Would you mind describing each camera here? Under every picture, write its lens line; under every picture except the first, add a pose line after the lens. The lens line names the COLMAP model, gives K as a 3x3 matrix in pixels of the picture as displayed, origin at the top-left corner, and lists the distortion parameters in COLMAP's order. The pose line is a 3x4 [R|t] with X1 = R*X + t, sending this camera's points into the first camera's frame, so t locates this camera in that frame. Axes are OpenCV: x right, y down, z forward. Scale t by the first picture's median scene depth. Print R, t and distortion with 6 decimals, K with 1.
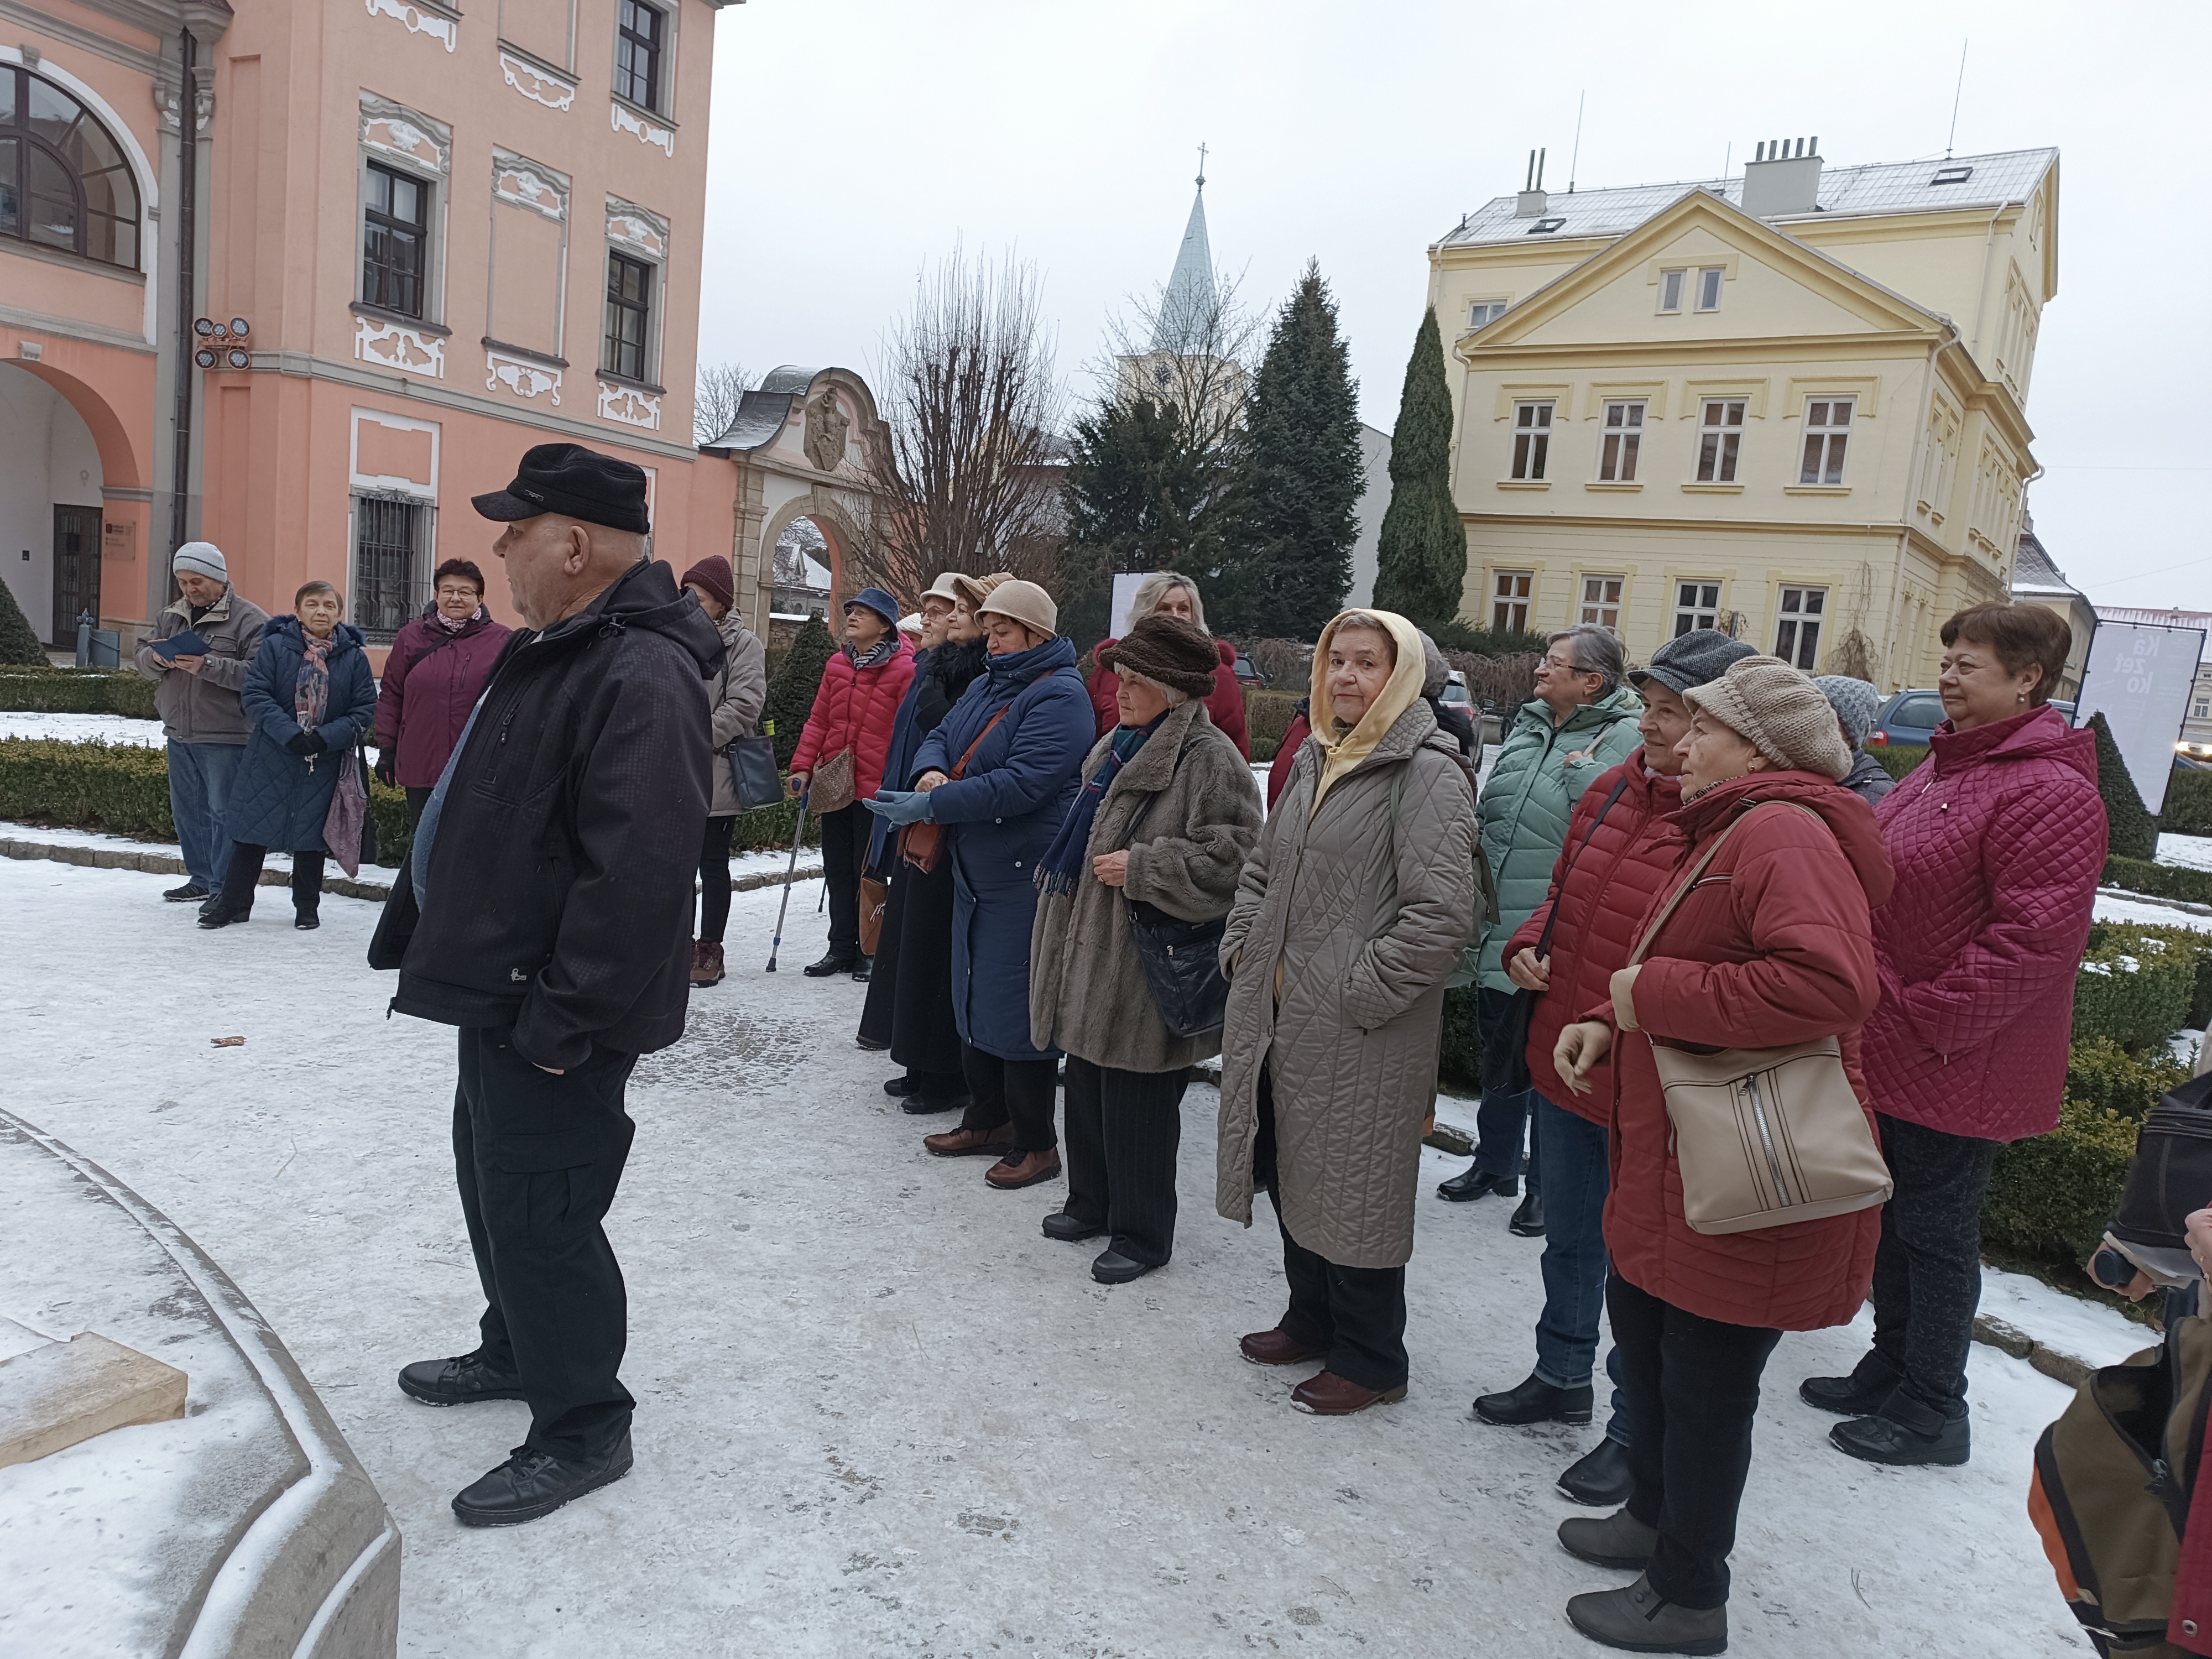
lens RADIAL K [[1568.3, 0, 1100.7], [0, 1568.3, 831.1], [0, 0, 1]] dist [0.033939, -0.030692]
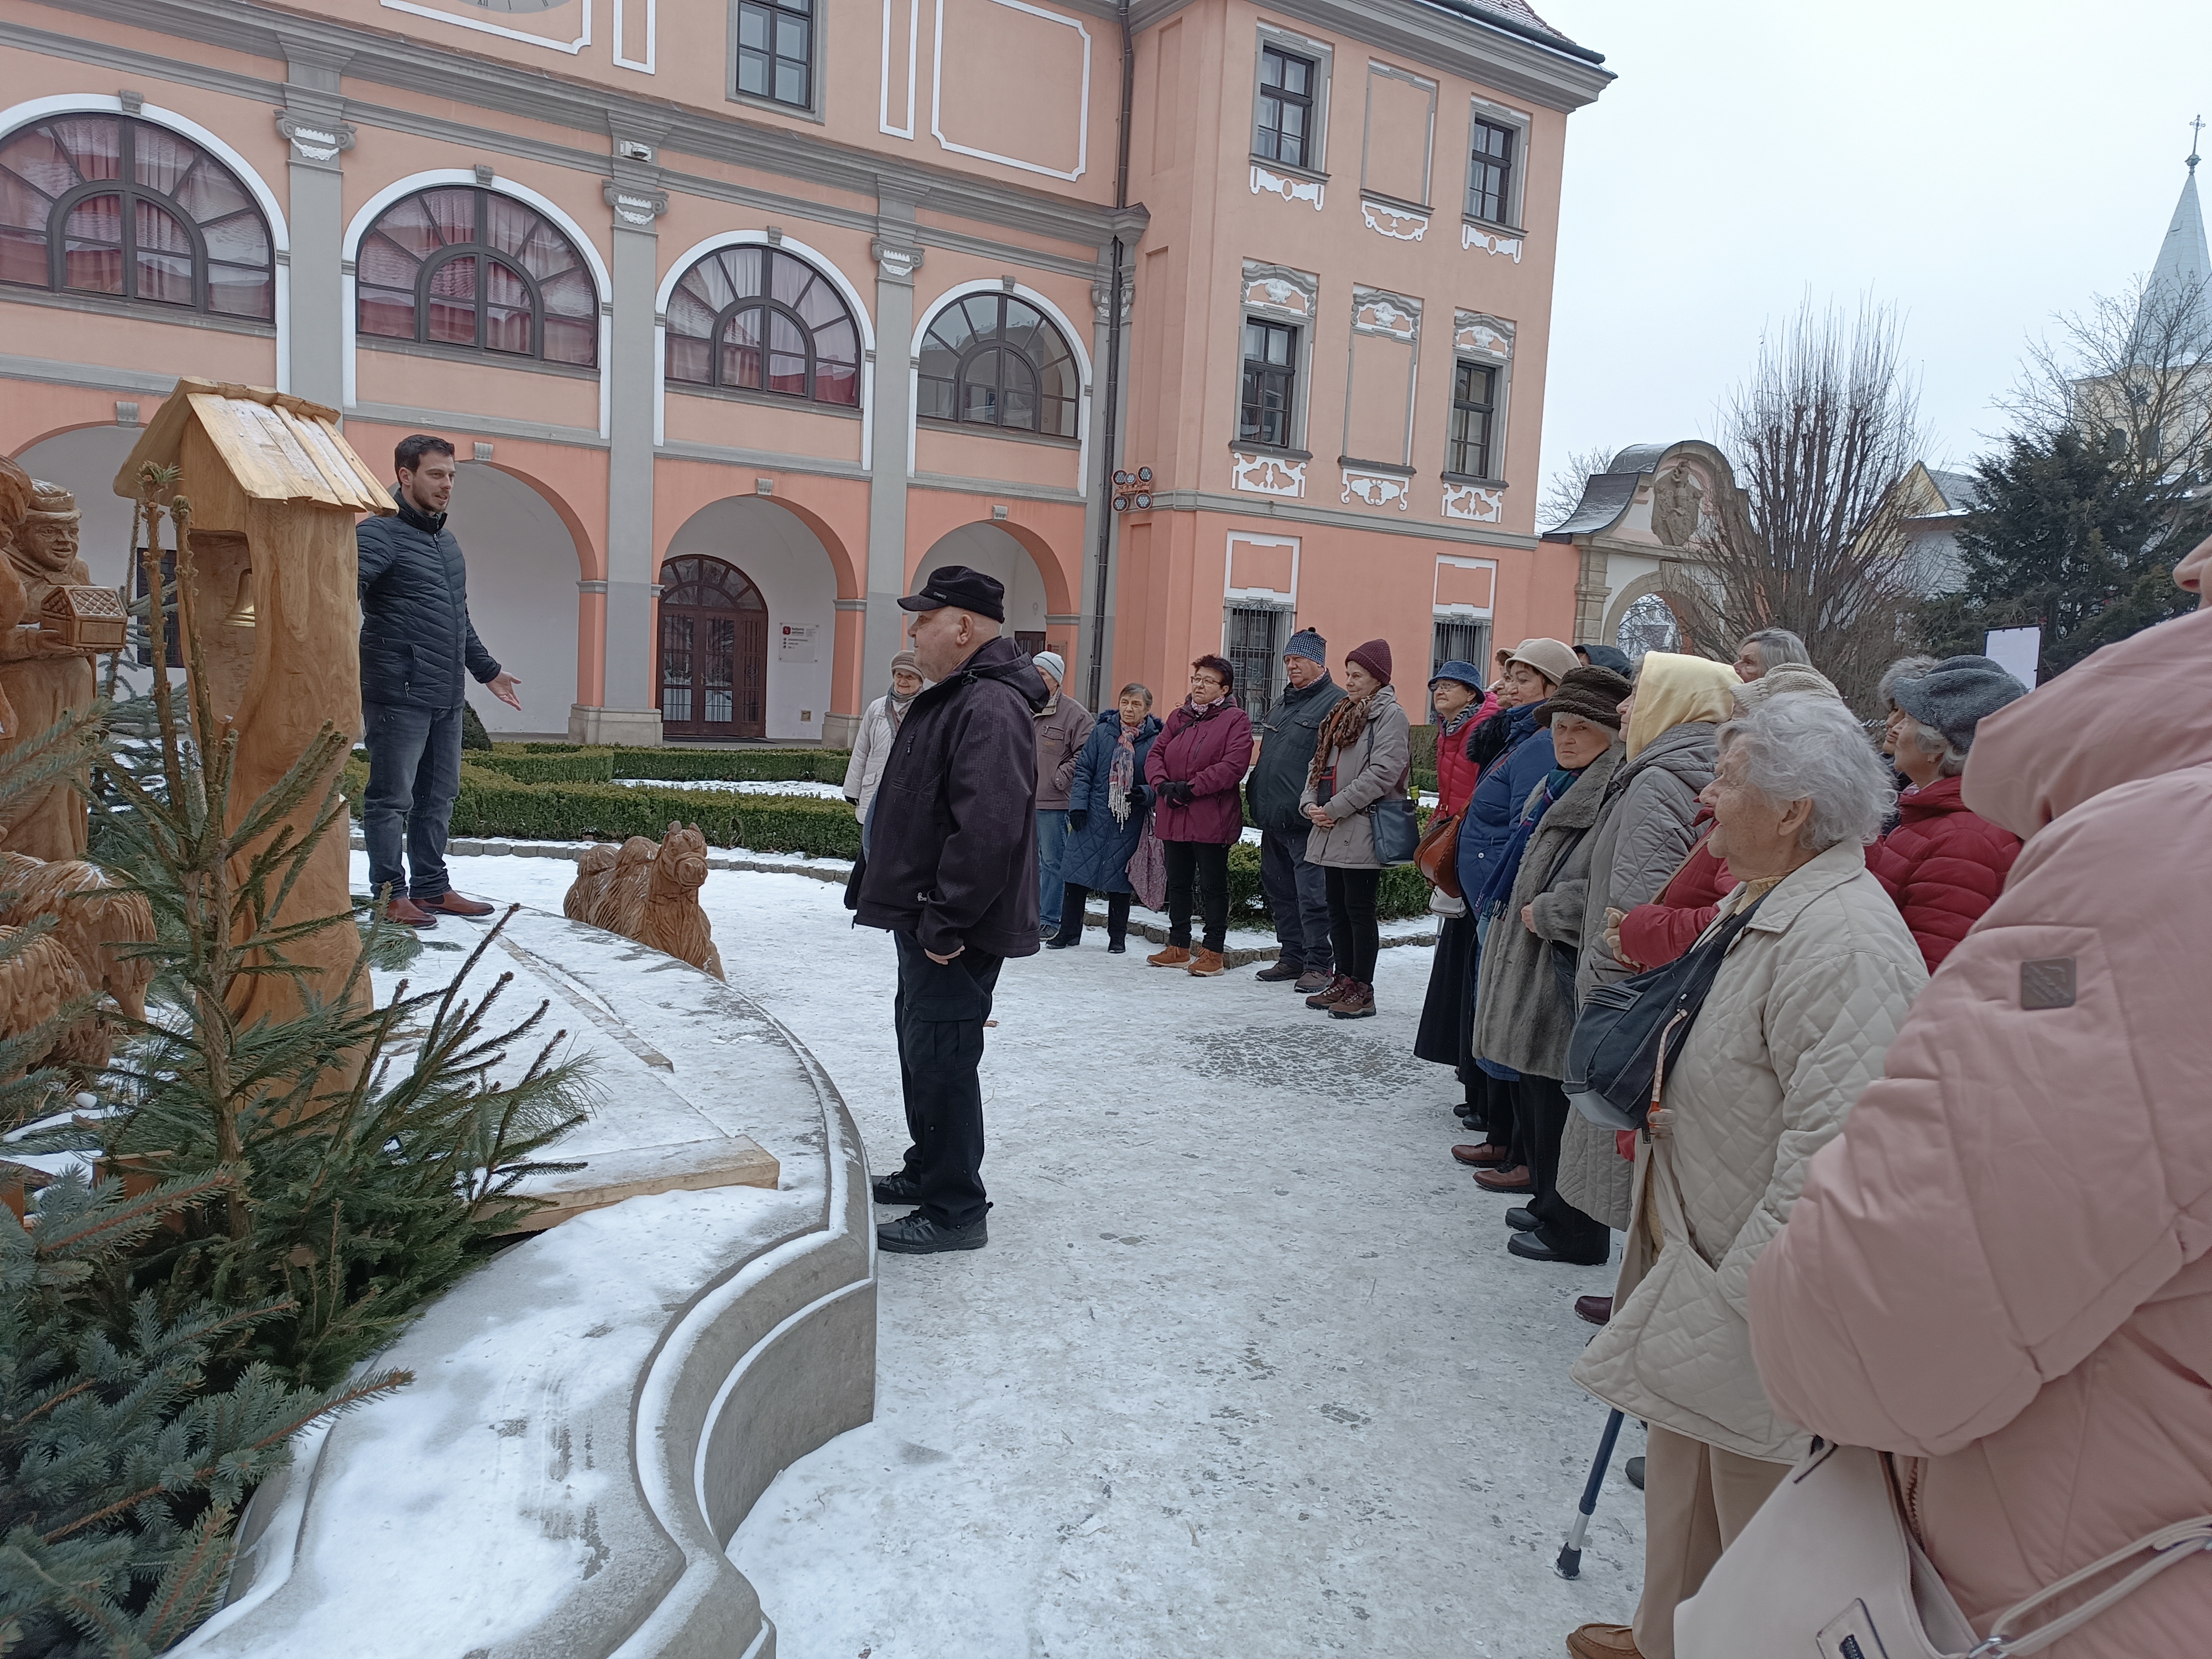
lens RADIAL K [[1571.3, 0, 1095.0], [0, 1571.3, 832.5], [0, 0, 1]] dist [0.031341, -0.026004]
pose [[0.852695, 0.006216, -0.522372, 0.041403], [-0.034124, 0.998456, -0.043820, 0.005149], [0.521293, 0.055191, 0.851591, -0.017045]]
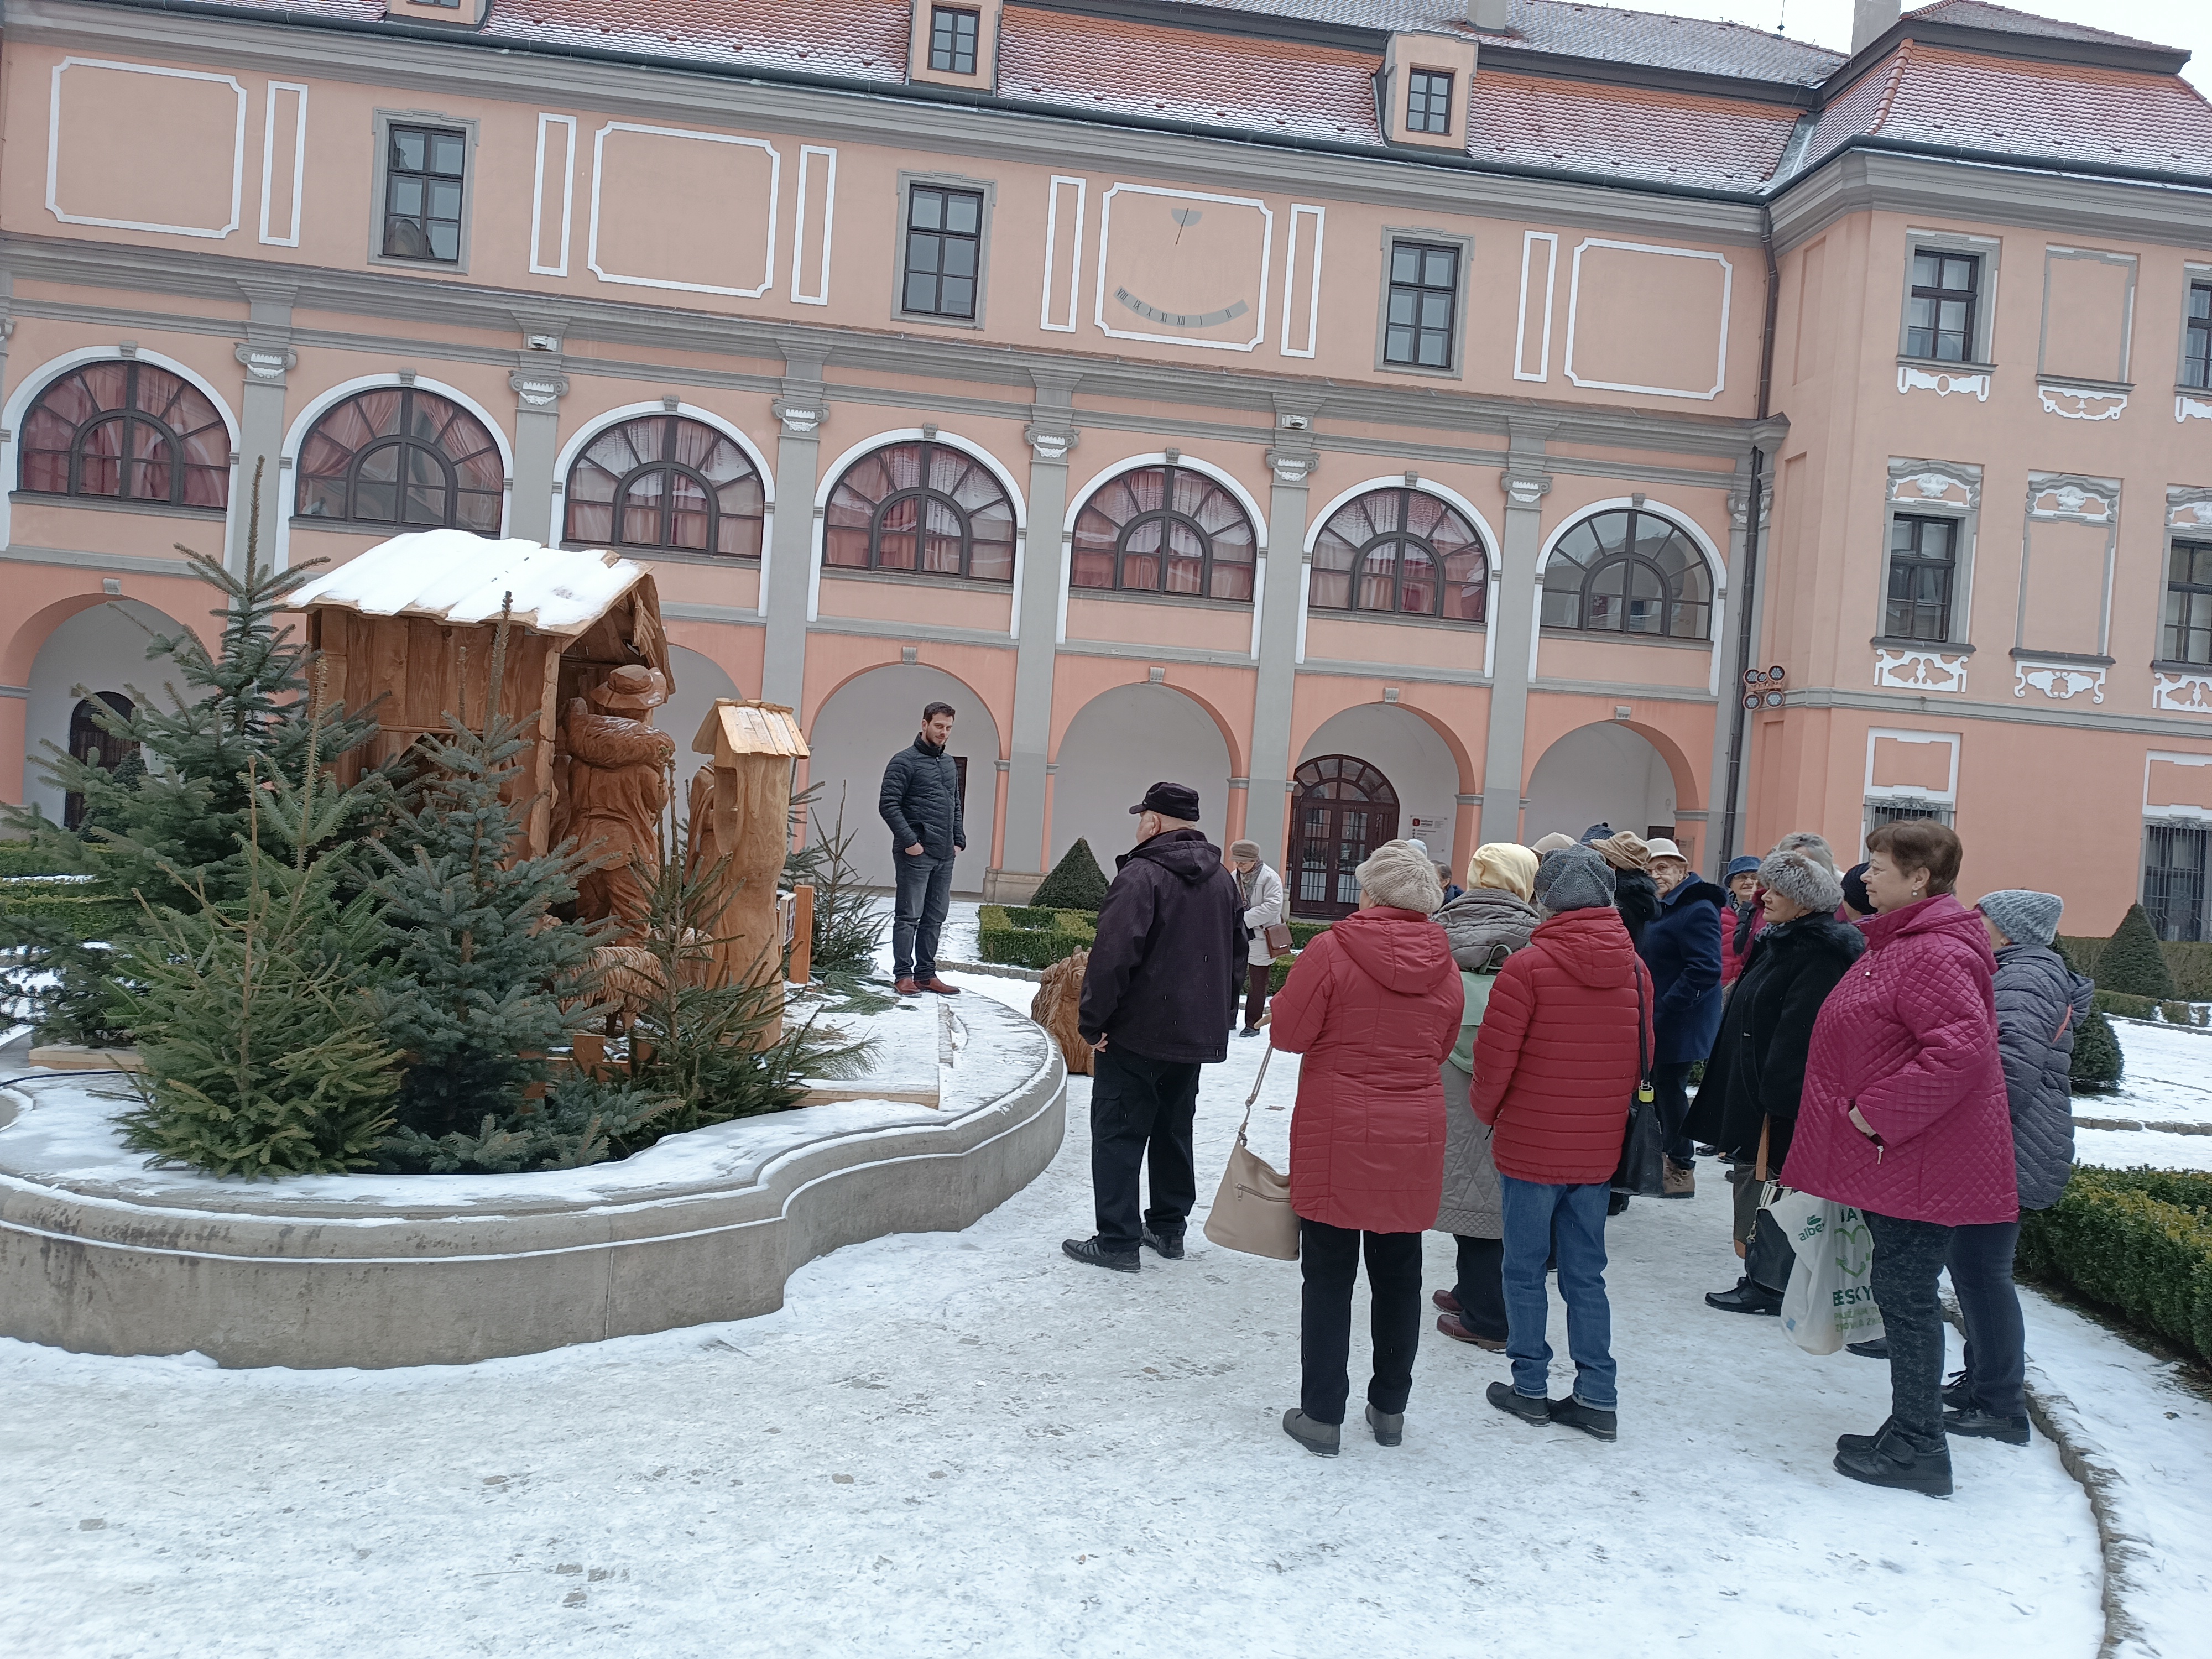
lens RADIAL K [[1584.9, 0, 1097.1], [0, 1584.9, 827.8], [0, 0, 1]] dist [0.040520, -0.035311]
pose [[0.535250, -0.045667, -0.843459, 0.169680], [-0.121754, 0.983939, -0.130537, 0.014875], [0.835873, 0.172564, 0.521093, -0.034224]]
